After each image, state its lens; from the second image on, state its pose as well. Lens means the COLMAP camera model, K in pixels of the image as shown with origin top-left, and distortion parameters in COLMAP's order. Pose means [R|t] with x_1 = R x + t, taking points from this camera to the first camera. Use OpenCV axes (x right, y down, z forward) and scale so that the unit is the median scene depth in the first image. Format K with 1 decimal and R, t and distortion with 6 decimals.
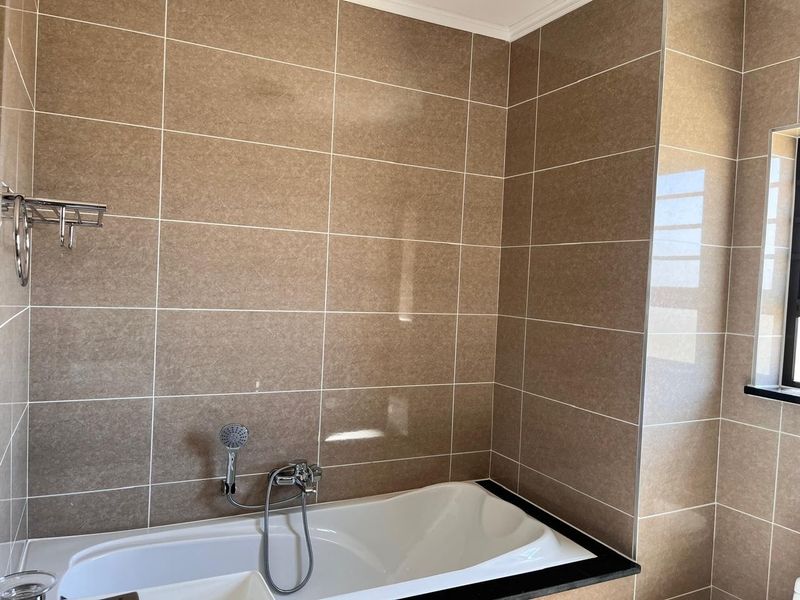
lens RADIAL K [[611.4, 0, 397.3], [0, 611.4, 300.2], [0, 0, 1]] dist [0.072383, -0.117253]
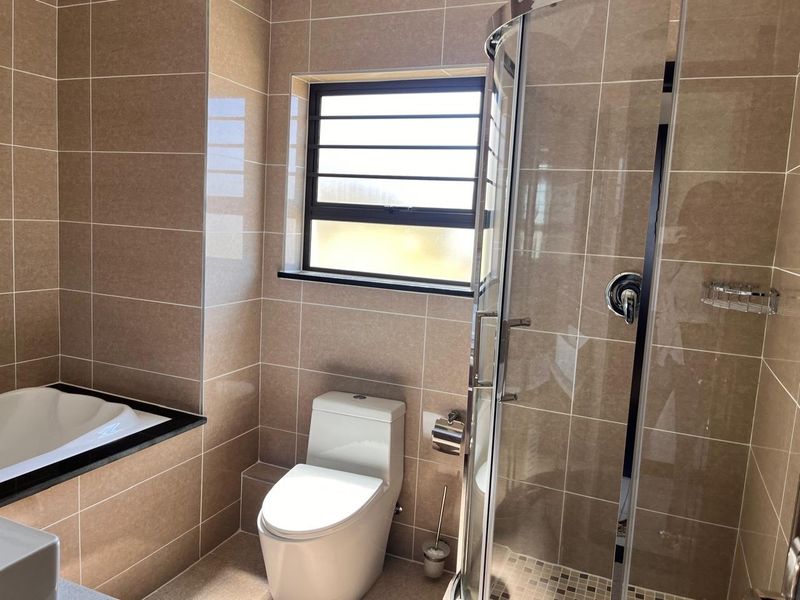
lens RADIAL K [[611.4, 0, 397.3], [0, 611.4, 300.2], [0, 0, 1]] dist [0.072383, -0.117253]
pose [[0.766487, -0.079494, 0.637321, -0.086850], [-0.002933, 0.991867, 0.127244, 0.030136], [-0.642253, -0.099400, 0.760020, -0.174045]]
